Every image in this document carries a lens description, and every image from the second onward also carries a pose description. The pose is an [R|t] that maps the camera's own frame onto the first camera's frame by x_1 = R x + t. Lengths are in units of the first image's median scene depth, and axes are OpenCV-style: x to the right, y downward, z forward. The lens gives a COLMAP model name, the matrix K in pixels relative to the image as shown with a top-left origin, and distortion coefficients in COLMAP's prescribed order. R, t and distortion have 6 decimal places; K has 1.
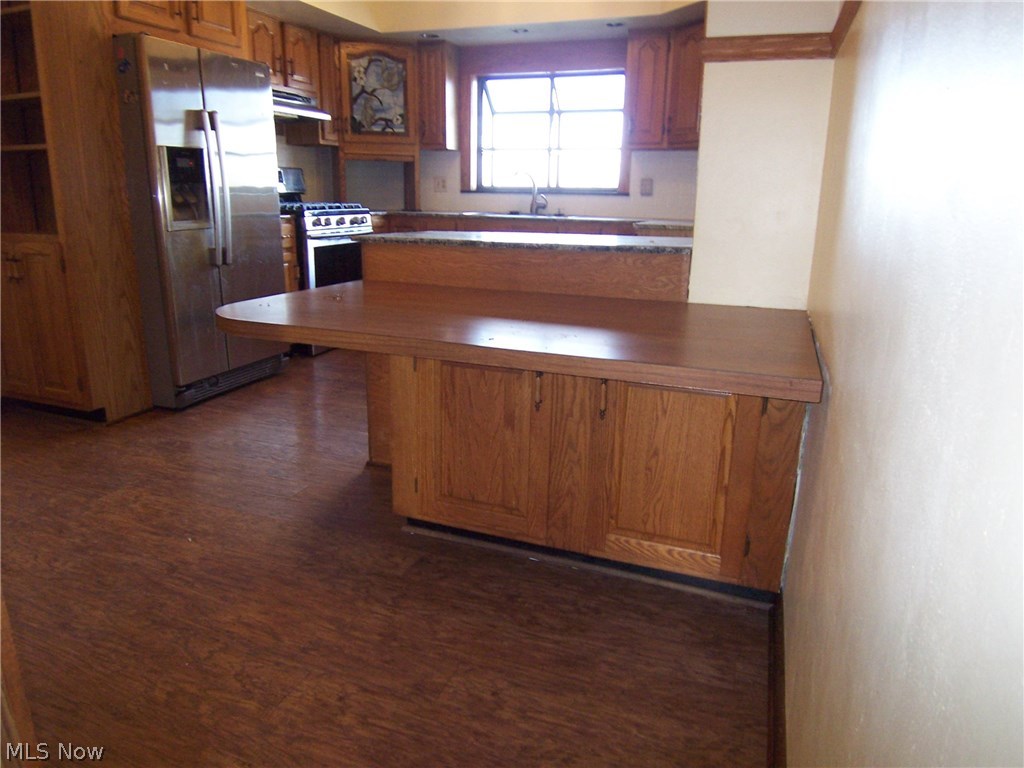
lens RADIAL K [[712.9, 0, 511.1], [0, 712.9, 381.1], [0, 0, 1]] dist [-0.024442, -0.007903]
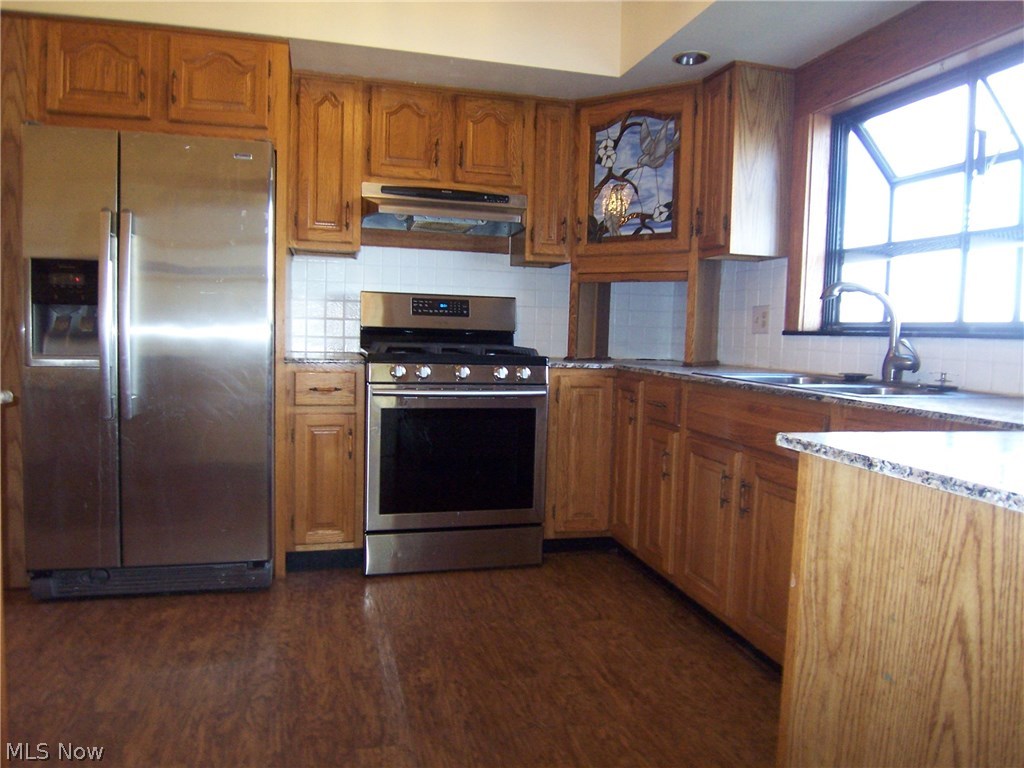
lens RADIAL K [[712.9, 0, 510.8], [0, 712.9, 386.3], [0, 0, 1]] dist [-0.024442, -0.007903]
pose [[0.567465, 0.059379, -0.821254, 0.267375], [-0.229658, 0.969229, -0.088610, -0.149875], [0.790721, 0.238891, 0.563641, 0.611475]]
